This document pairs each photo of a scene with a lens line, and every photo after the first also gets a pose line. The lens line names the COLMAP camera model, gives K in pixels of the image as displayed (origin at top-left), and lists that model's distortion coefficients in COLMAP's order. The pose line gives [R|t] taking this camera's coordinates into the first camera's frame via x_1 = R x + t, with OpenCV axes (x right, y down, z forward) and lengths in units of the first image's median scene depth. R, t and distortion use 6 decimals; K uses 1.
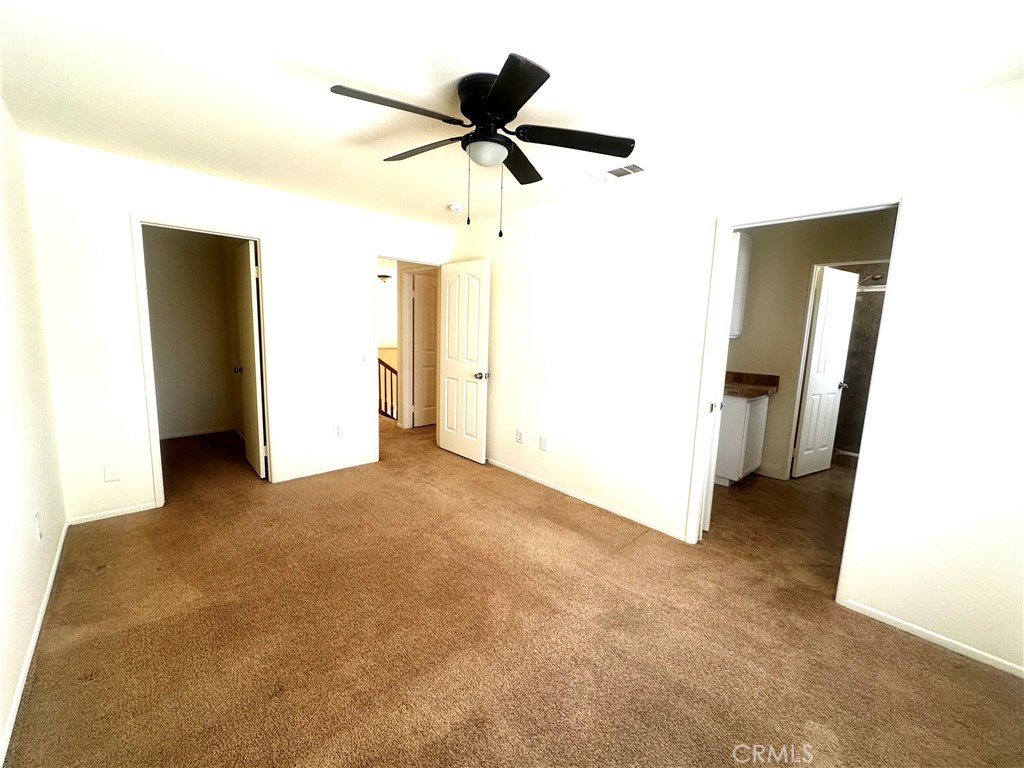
lens RADIAL K [[408.8, 0, 509.2], [0, 408.8, 384.8], [0, 0, 1]] dist [-0.003480, -0.000006]
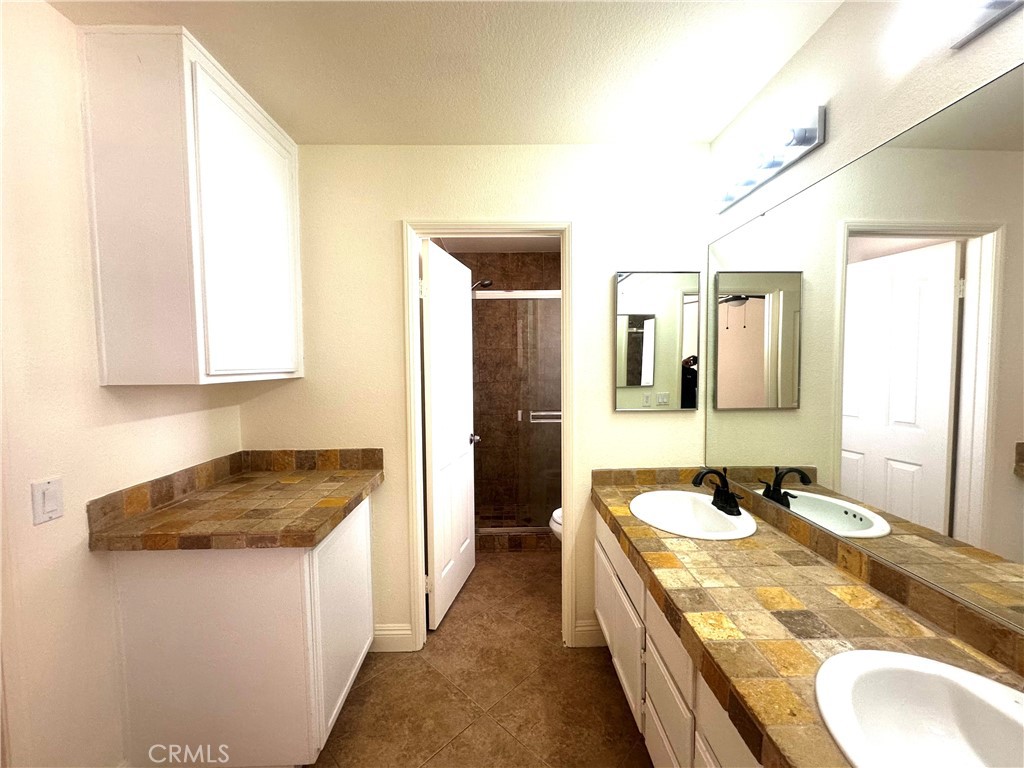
lens RADIAL K [[408.8, 0, 509.6], [0, 408.8, 386.1], [0, 0, 1]] dist [-0.003480, -0.000006]
pose [[0.660444, -0.078498, 0.746761, 0.387105], [0.135468, 0.990658, -0.015673, -0.065026], [-0.738554, 0.111514, 0.664908, 0.532461]]
